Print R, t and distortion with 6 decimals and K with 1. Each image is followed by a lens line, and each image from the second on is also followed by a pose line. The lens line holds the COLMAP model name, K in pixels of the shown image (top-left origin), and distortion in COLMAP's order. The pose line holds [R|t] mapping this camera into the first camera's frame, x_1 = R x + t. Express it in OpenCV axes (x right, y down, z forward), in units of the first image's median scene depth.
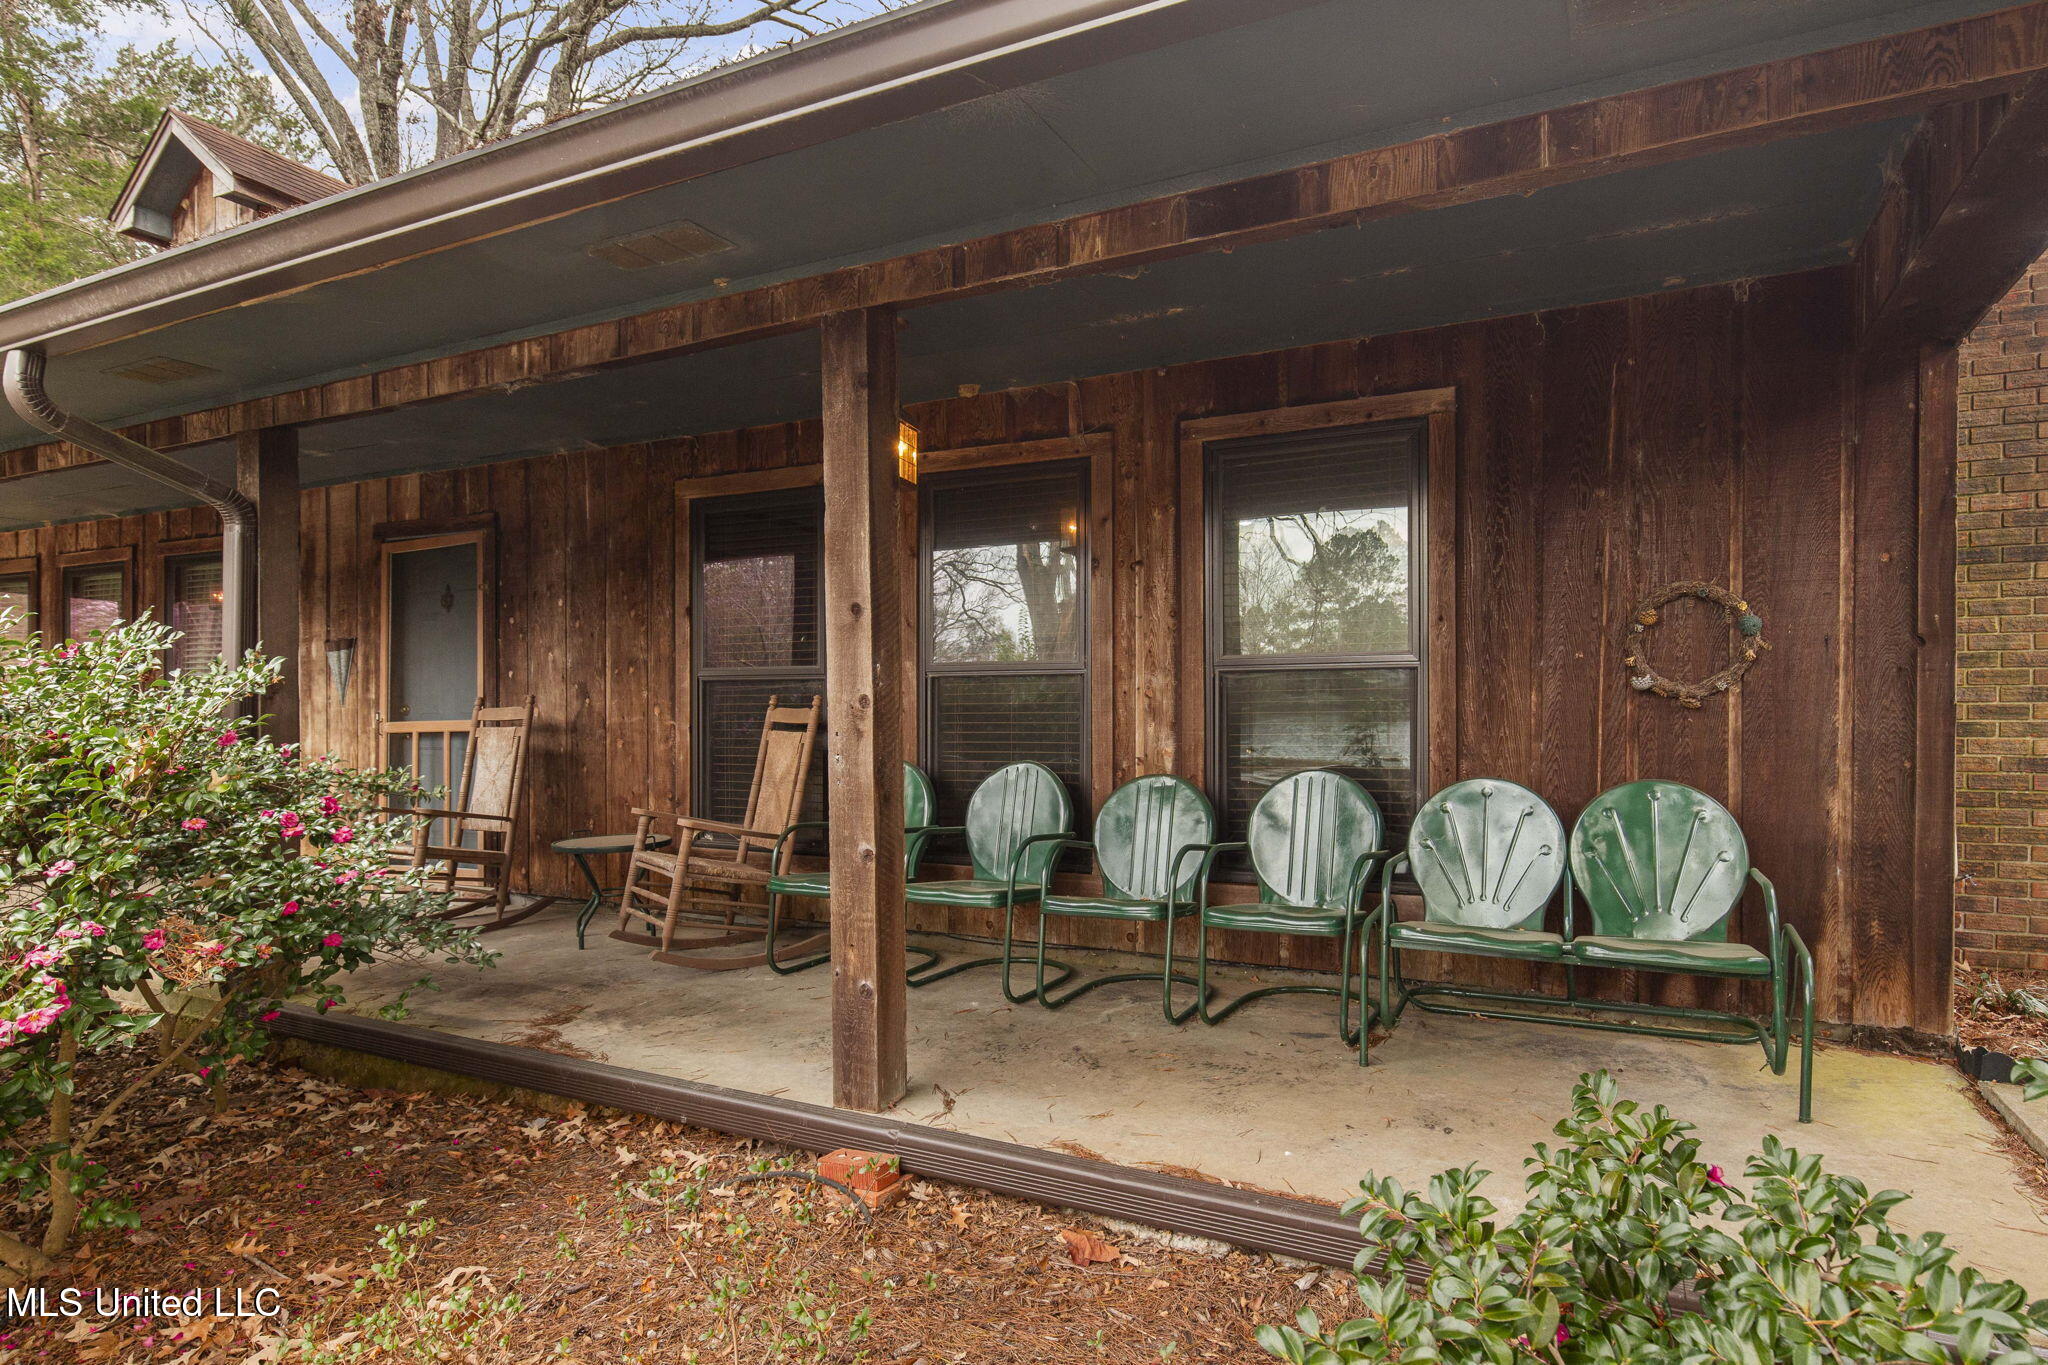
lens RADIAL K [[1107.4, 0, 1024.9], [0, 1107.4, 726.9], [0, 0, 1]] dist [-0.000234, -0.000413]
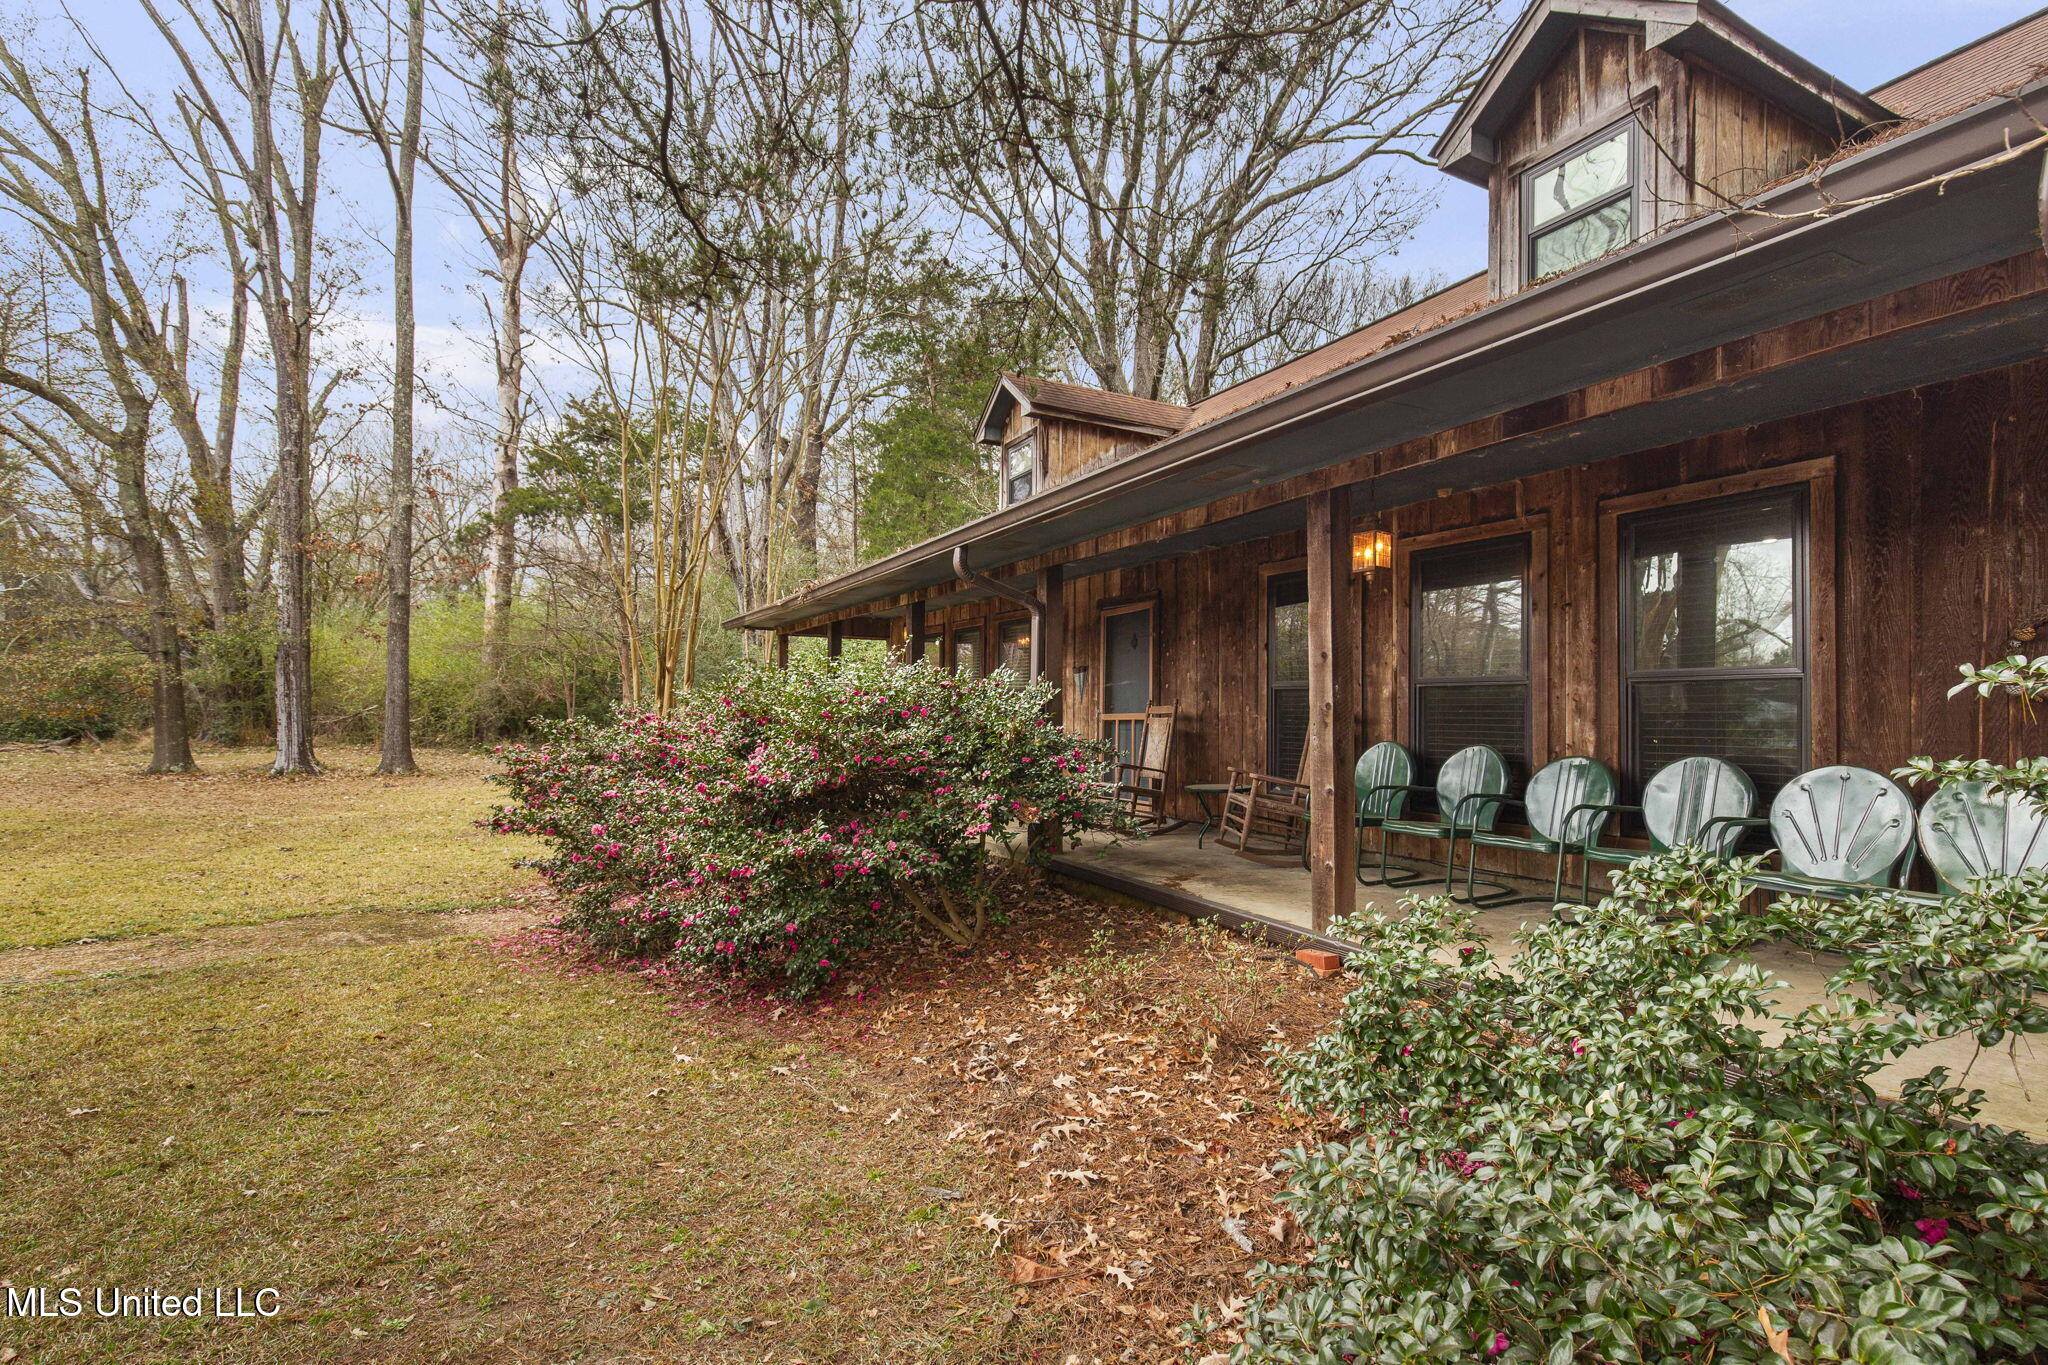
lens RADIAL K [[925.1, 0, 1027.3], [0, 925.1, 687.7], [0, 0, 1]] dist [0.009396, -0.000156]
pose [[0.819661, -0.009856, -0.572764, 0.224569], [-0.007896, 0.999563, -0.028501, -0.004591], [0.572795, 0.027883, 0.819224, -0.367076]]
